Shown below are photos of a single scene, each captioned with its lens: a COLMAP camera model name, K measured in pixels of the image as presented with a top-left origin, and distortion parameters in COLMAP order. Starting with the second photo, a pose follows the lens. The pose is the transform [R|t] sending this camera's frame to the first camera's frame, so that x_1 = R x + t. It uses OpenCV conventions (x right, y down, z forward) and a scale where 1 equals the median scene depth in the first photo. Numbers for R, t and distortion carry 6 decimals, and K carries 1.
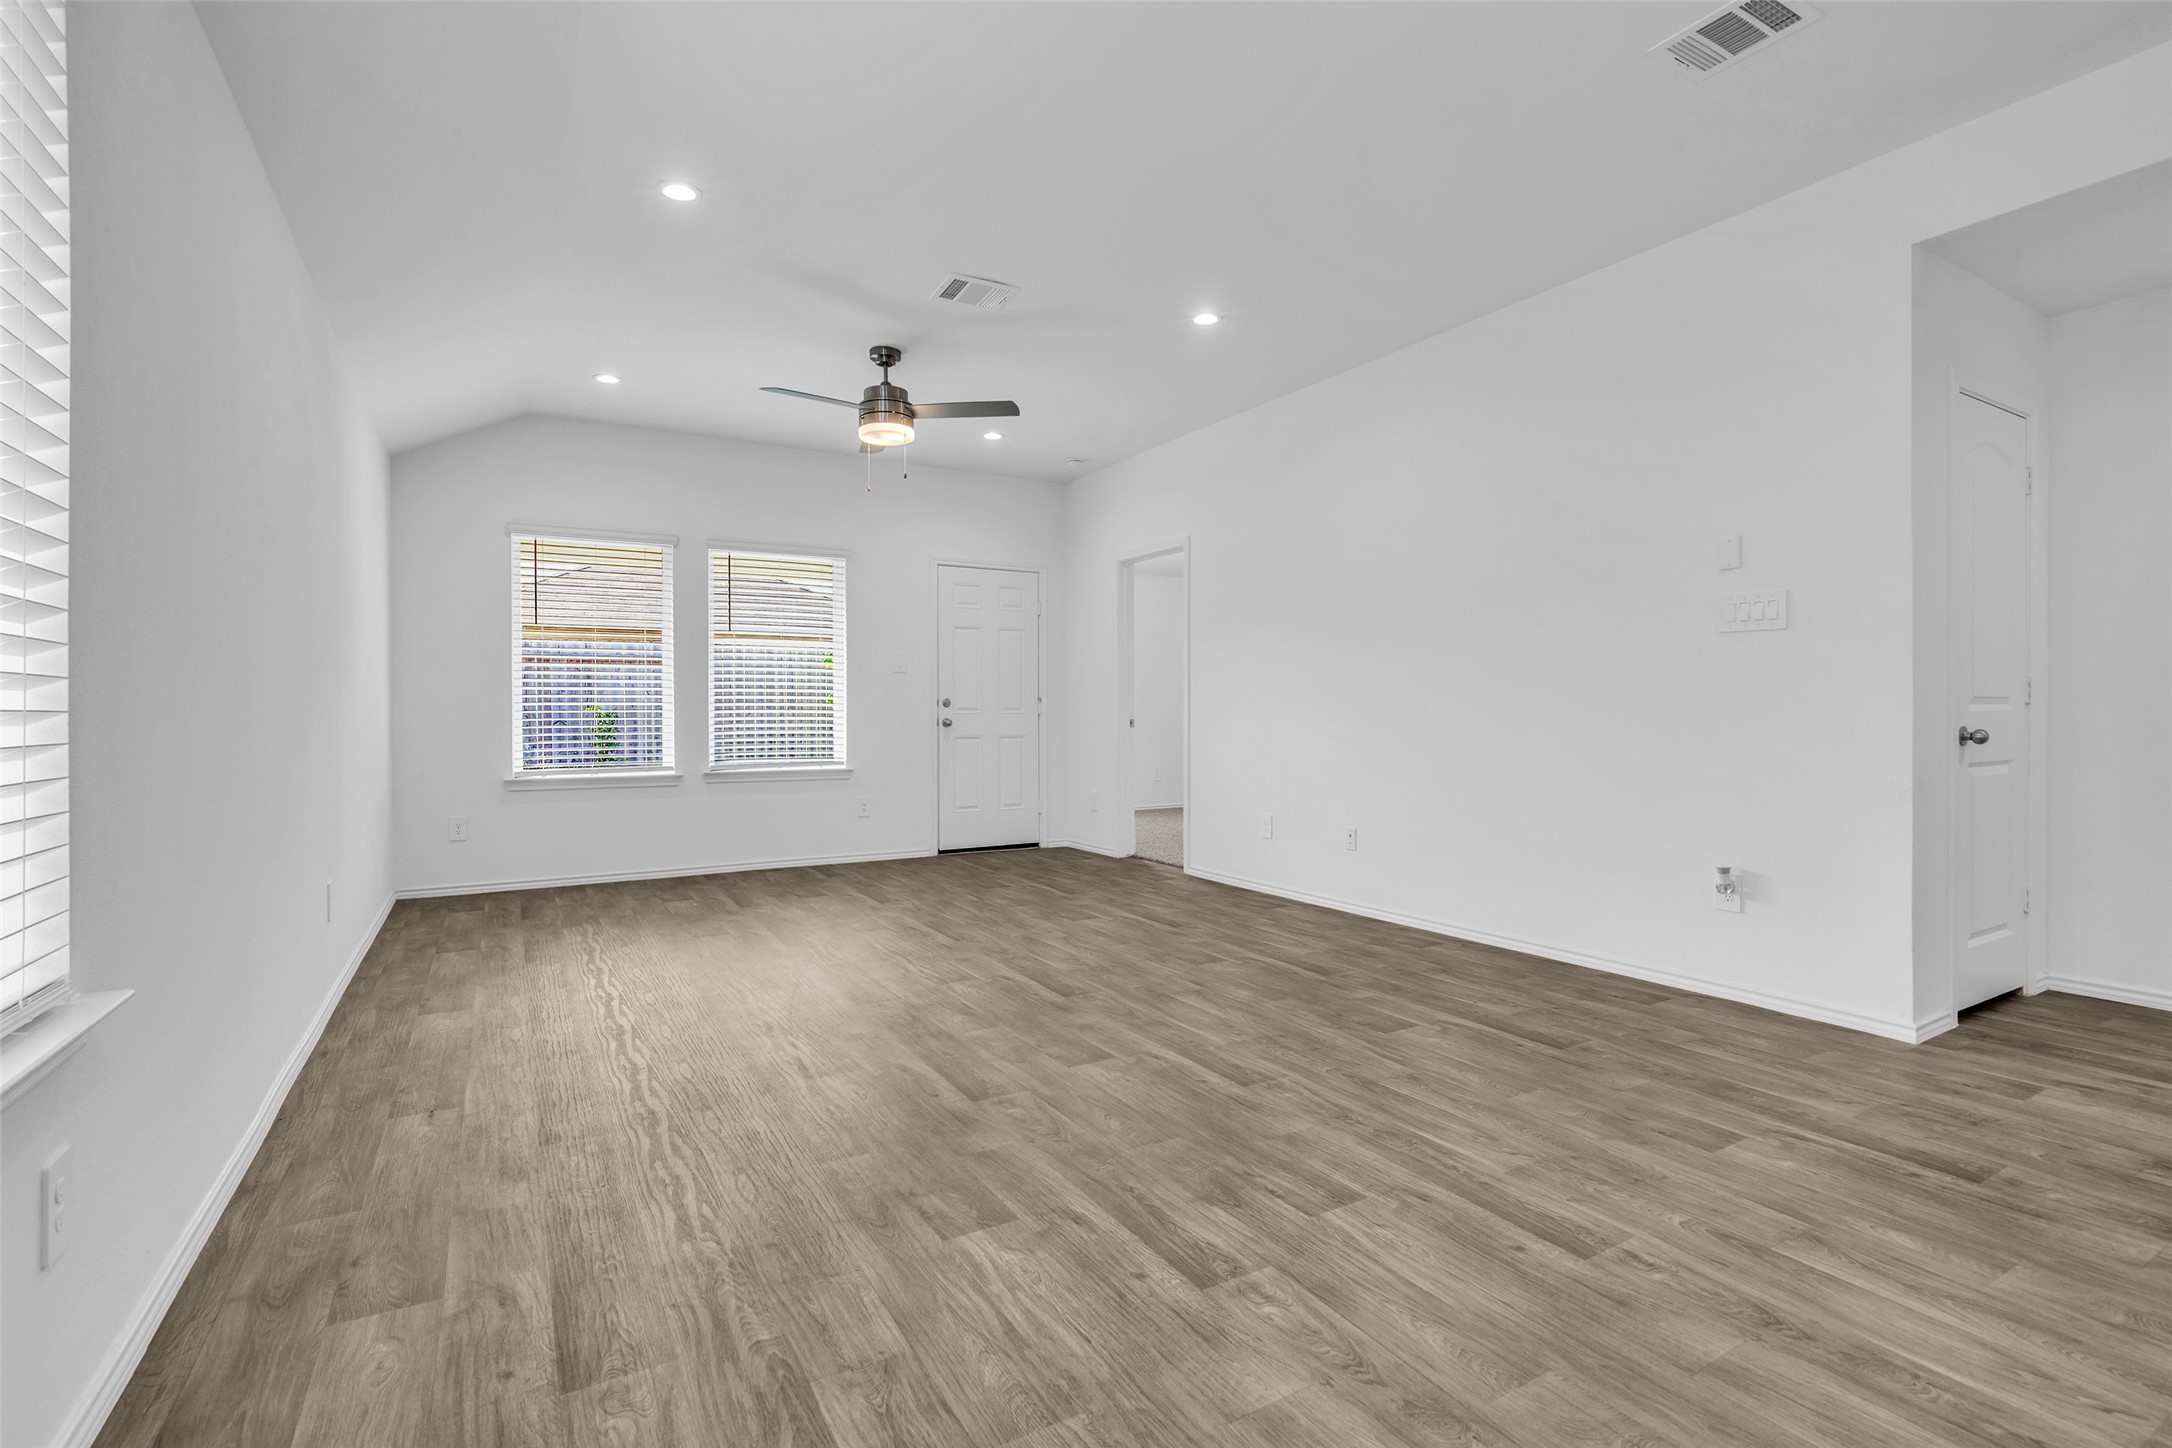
lens RADIAL K [[1001.9, 0, 1055.3], [0, 1001.9, 686.2], [0, 0, 1]] dist [-0.018778, 0.003695]
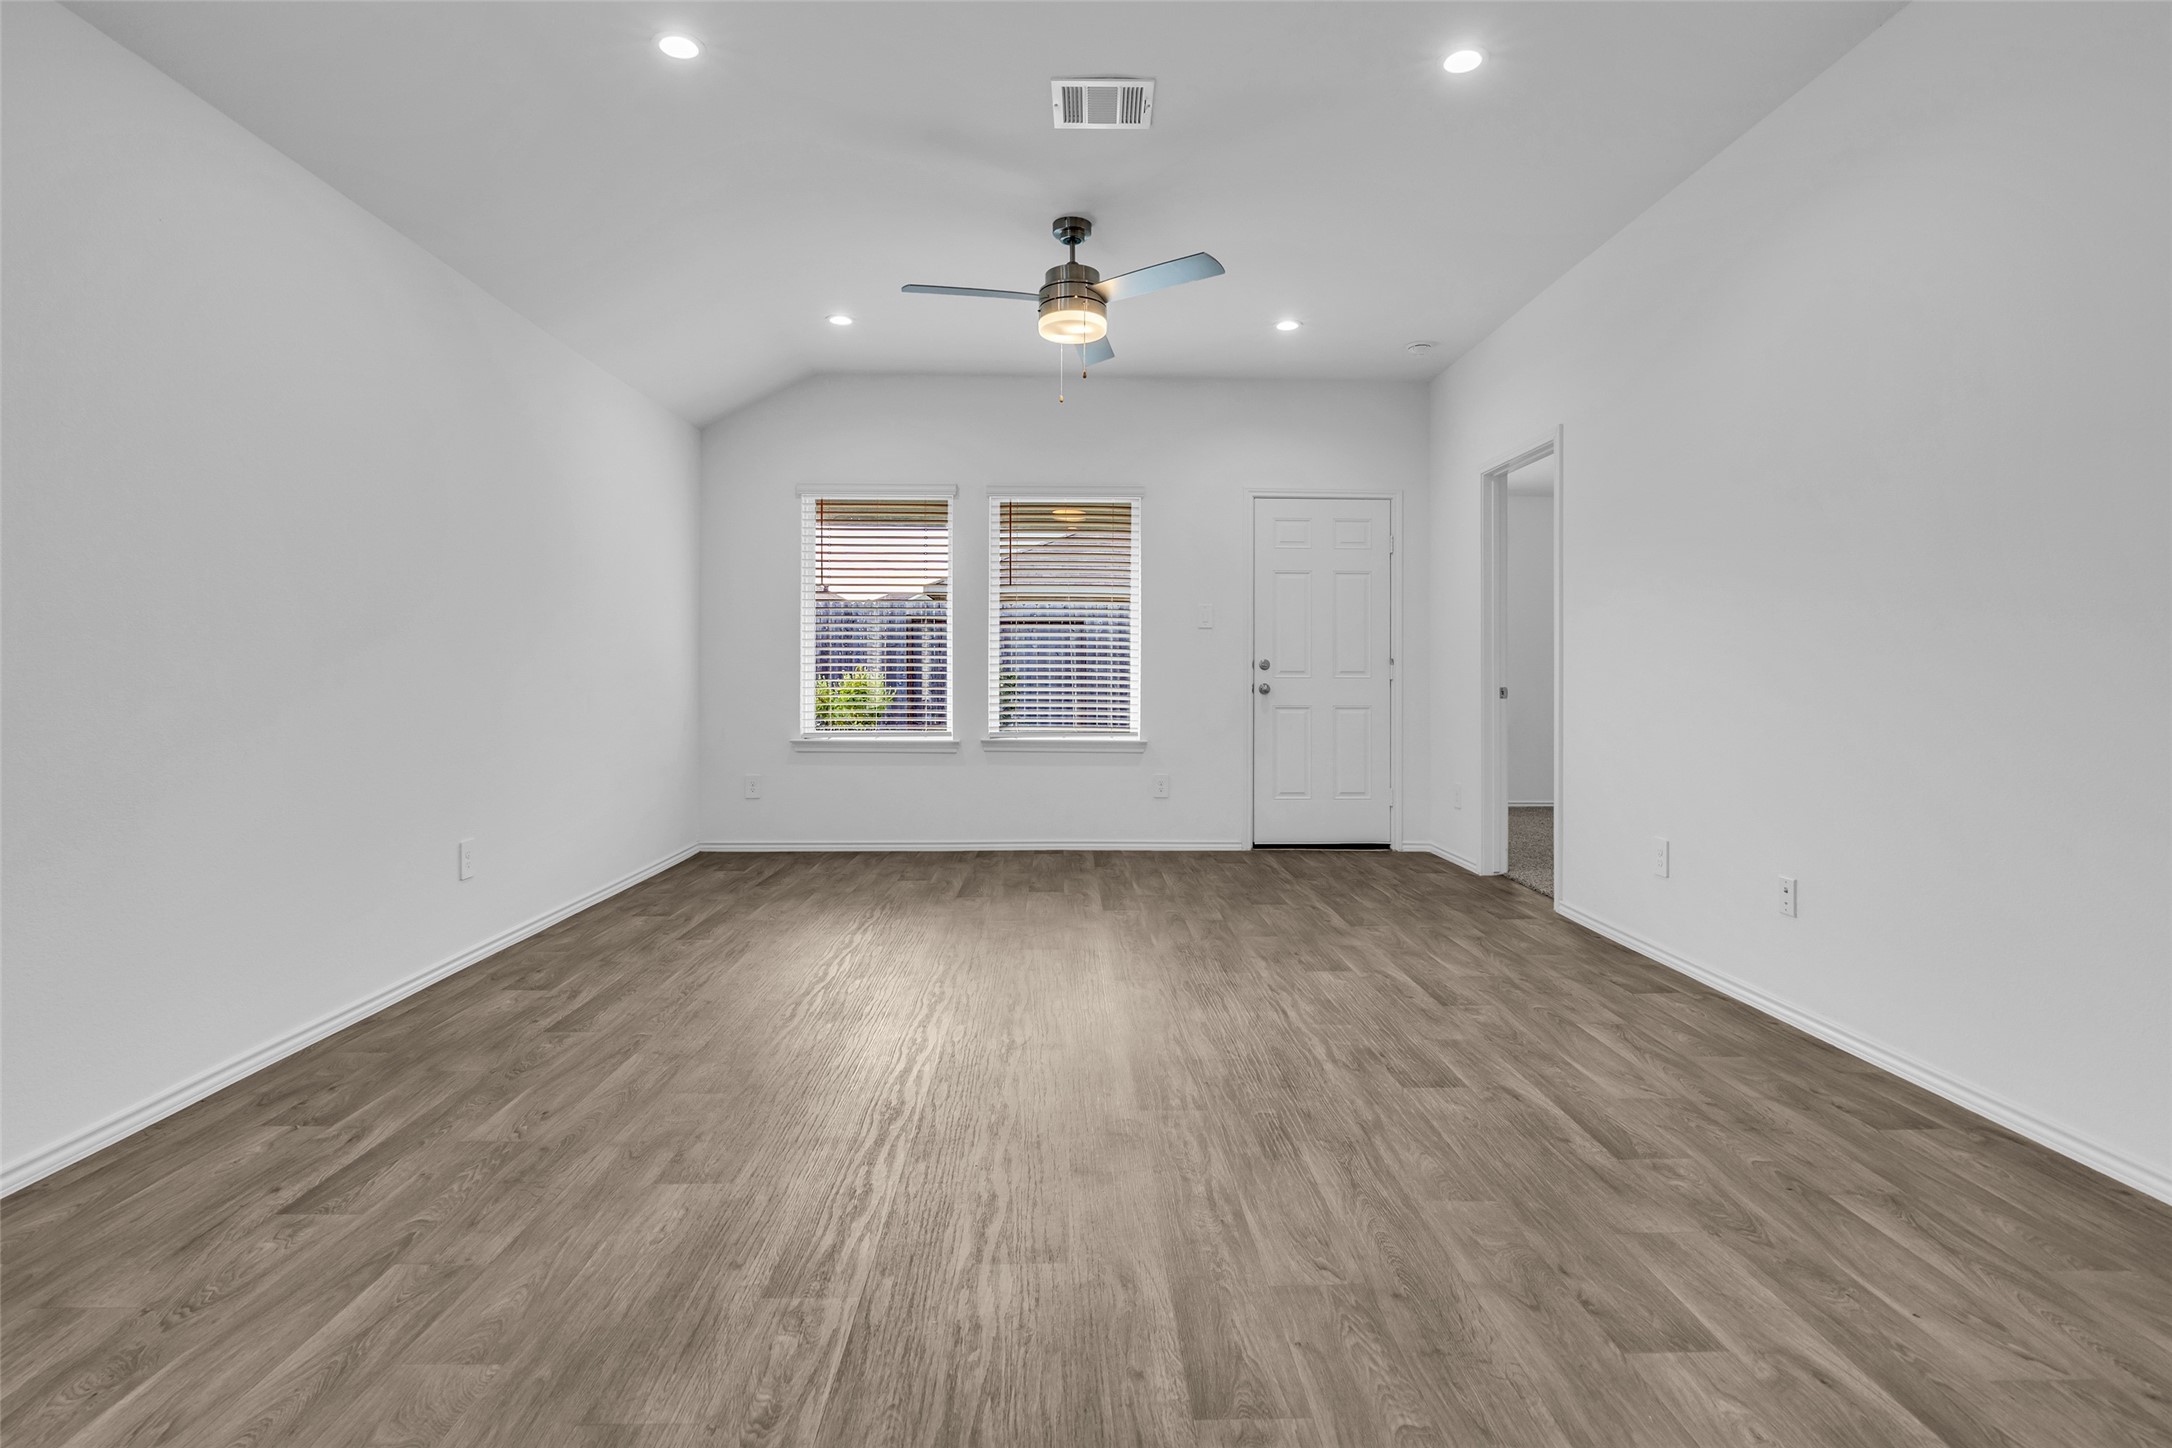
lens RADIAL K [[1001.9, 0, 1069.8], [0, 1001.9, 660.4], [0, 0, 1]] dist [-0.018778, 0.003695]
pose [[0.880325, 0.000516, -0.474370, 0.173100], [0.004914, 0.999936, 0.010207, 0.004436], [0.474345, -0.011317, 0.880266, 0.246539]]
